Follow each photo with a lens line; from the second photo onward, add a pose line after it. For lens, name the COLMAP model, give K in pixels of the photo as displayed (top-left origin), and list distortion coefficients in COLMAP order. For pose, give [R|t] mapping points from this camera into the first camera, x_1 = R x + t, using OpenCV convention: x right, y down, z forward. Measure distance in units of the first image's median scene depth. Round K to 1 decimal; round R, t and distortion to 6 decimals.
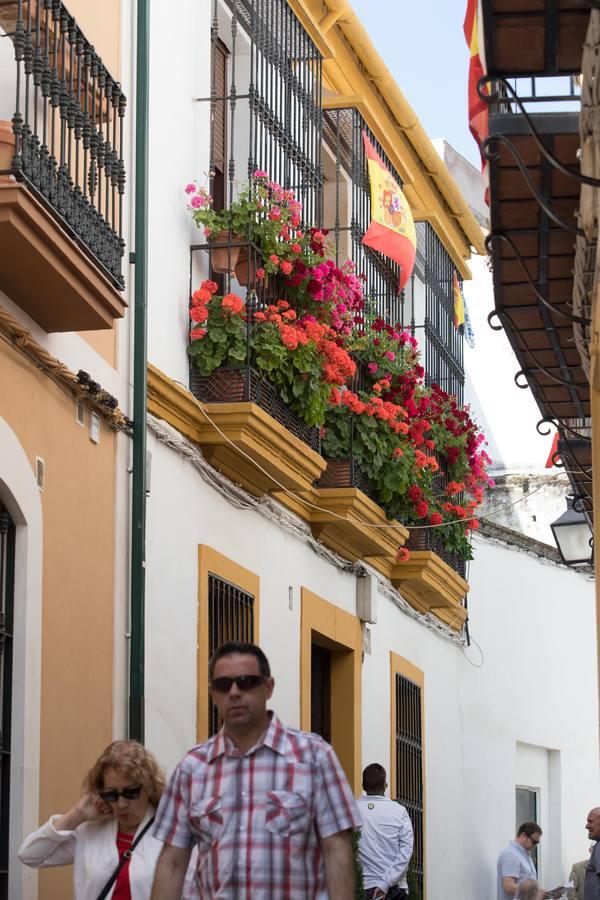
lens RADIAL K [[3069.6, 0, 300.0], [0, 3069.6, 450.0], [0, 0, 1]] dist [0.042325, -0.249280]
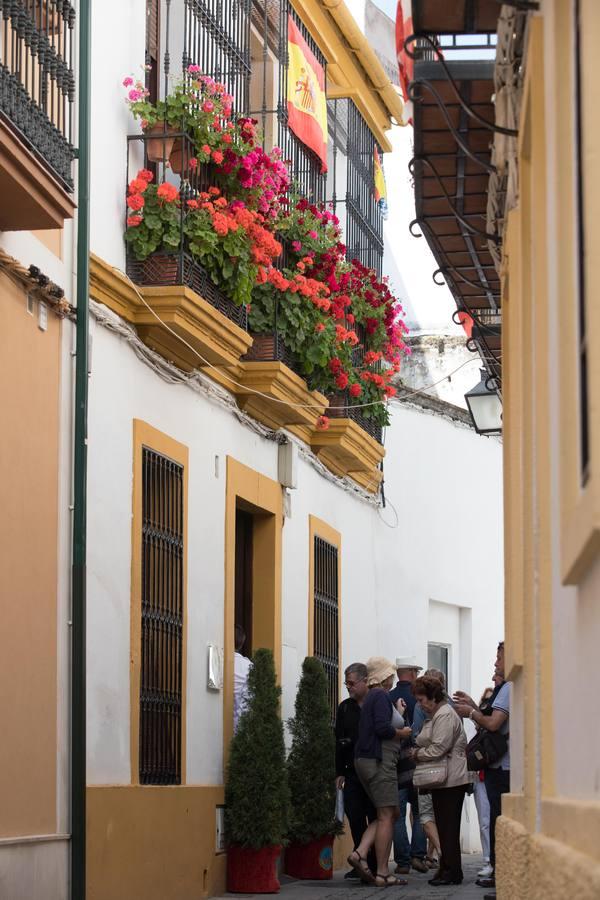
lens RADIAL K [[3175.4, 0, 255.7], [0, 3175.4, 449.9], [0, 0, 1]] dist [0.114670, 6.520364]
pose [[0.999837, 0.009175, 0.015570, -0.007095], [-0.009972, 0.998601, 0.051933, -0.014865], [-0.015072, -0.052080, 0.998529, -0.091530]]
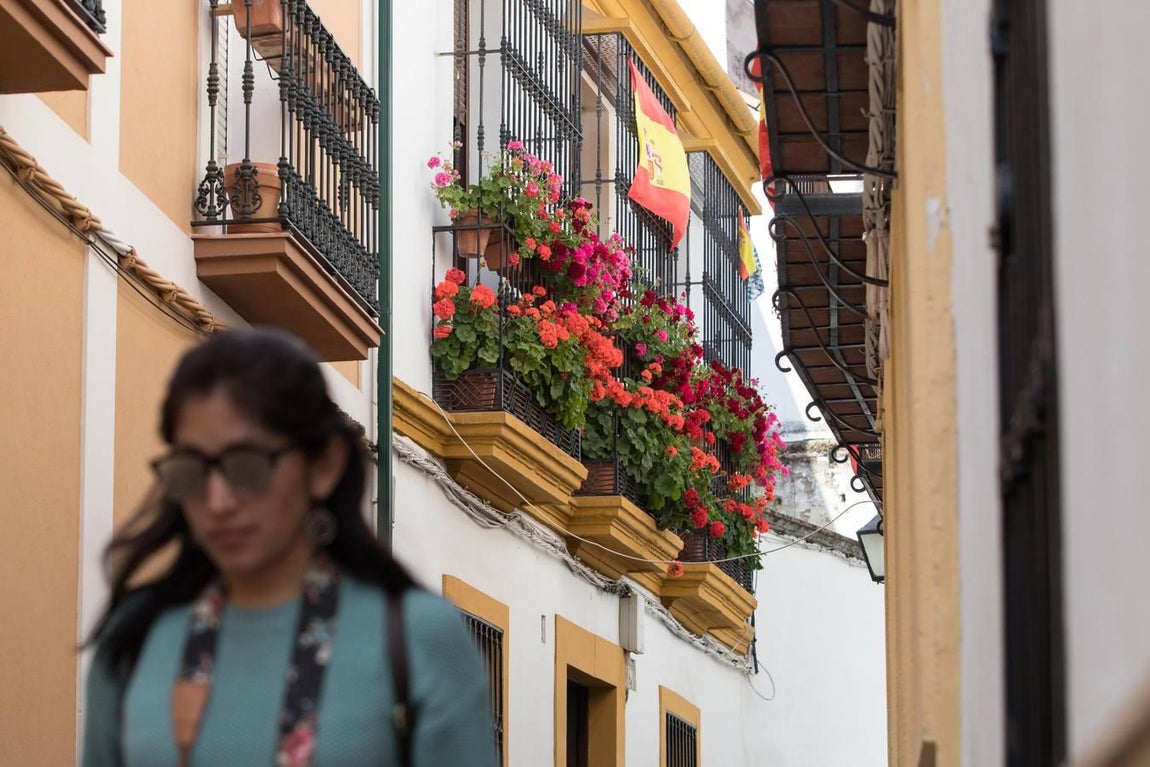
lens RADIAL K [[4662.5, 0, 573.6], [0, 4662.5, 417.9], [0, 0, 1]] dist [0.618842, 2.695002]
pose [[0.999885, 0.001231, 0.015131, -0.014930], [-0.001522, 0.999814, 0.019251, -0.035699], [-0.015105, -0.019272, 0.999700, -0.286821]]
